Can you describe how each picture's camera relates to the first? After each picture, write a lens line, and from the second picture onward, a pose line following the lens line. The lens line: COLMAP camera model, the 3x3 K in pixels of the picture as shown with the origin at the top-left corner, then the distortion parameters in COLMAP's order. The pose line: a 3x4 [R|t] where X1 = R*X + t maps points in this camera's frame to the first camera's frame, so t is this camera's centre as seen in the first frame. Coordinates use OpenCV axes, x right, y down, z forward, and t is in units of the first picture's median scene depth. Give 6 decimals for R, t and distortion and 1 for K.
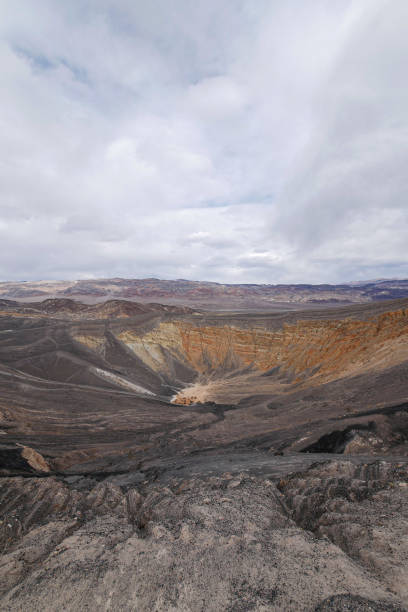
lens RADIAL K [[252.0, 0, 213.2], [0, 252.0, 306.5], [0, 0, 1]] dist [-0.003700, 0.000411]
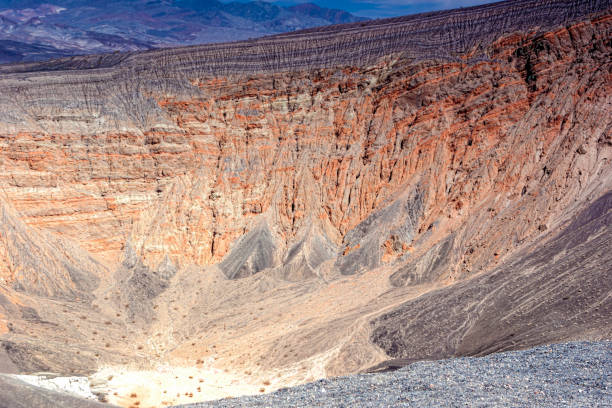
lens RADIAL K [[910.2, 0, 309.1], [0, 910.2, 207.2], [0, 0, 1]] dist [-0.054011, 0.000000]
pose [[0.467916, -0.127117, 0.874583, -0.590300], [0.018520, 0.990795, 0.134100, 0.075724], [-0.883579, -0.046550, 0.465962, 0.486152]]
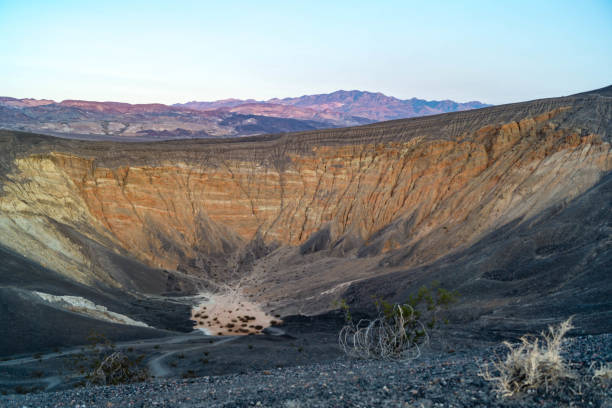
lens RADIAL K [[478.7, 0, 301.7], [0, 478.7, 205.5], [0, 0, 1]] dist [-0.087000, 0.016418]
pose [[0.740417, -0.084901, 0.666764, -0.437345], [0.001045, 0.992135, 0.125170, 0.060314], [-0.672147, -0.091981, 0.734682, 0.305044]]
